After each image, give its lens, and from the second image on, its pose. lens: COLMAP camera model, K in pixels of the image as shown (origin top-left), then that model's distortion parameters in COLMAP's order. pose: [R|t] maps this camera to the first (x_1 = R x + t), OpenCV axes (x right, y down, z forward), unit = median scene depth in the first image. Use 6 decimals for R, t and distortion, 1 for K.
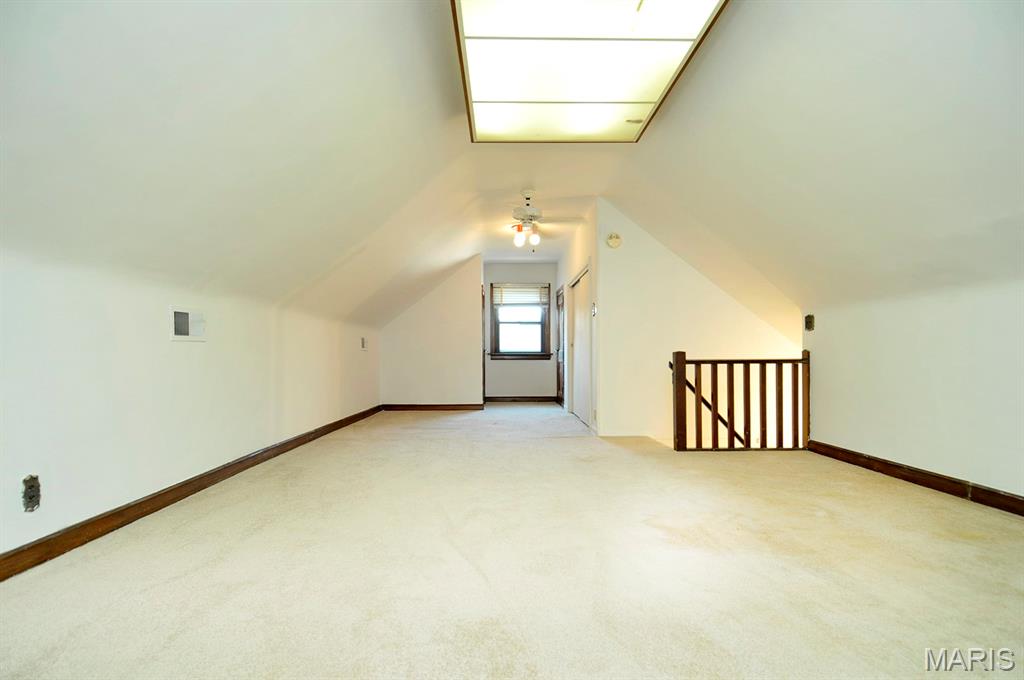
lens RADIAL K [[519.8, 0, 512.0], [0, 519.8, 340.0], [0, 0, 1]] dist [0.001910, -0.000231]
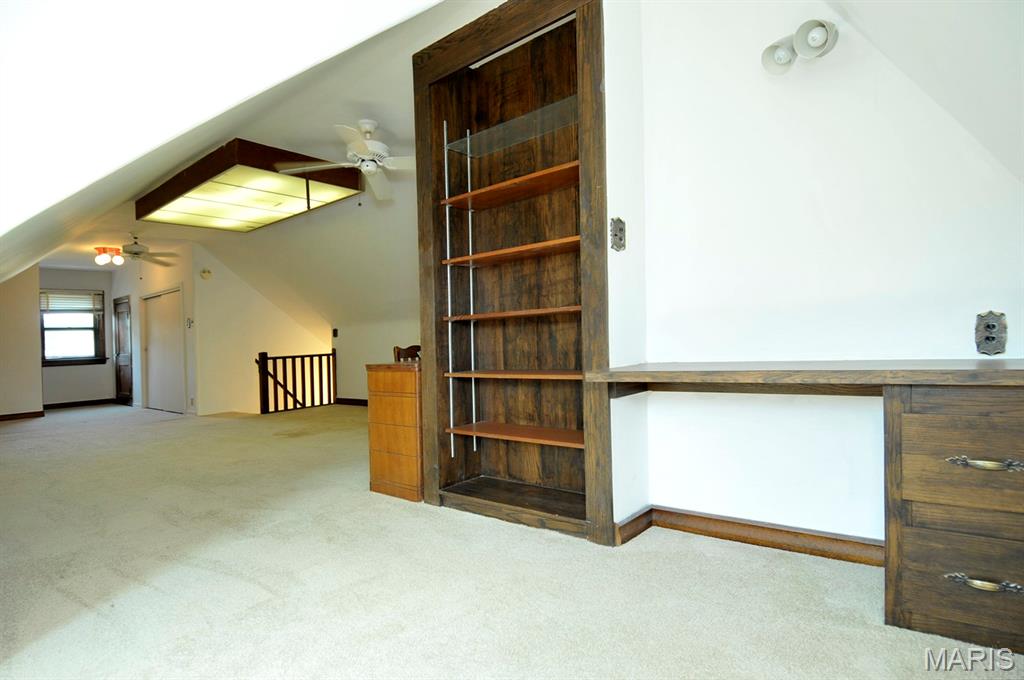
lens RADIAL K [[537.3, 0, 512.0], [0, 537.3, 340.0], [0, 0, 1]] dist [-0.002380, -0.035506]
pose [[0.648646, -0.027495, 0.760593, -0.368683], [0.018633, 0.999621, 0.020245, -0.029084], [-0.760862, 0.001040, 0.648913, -0.555887]]
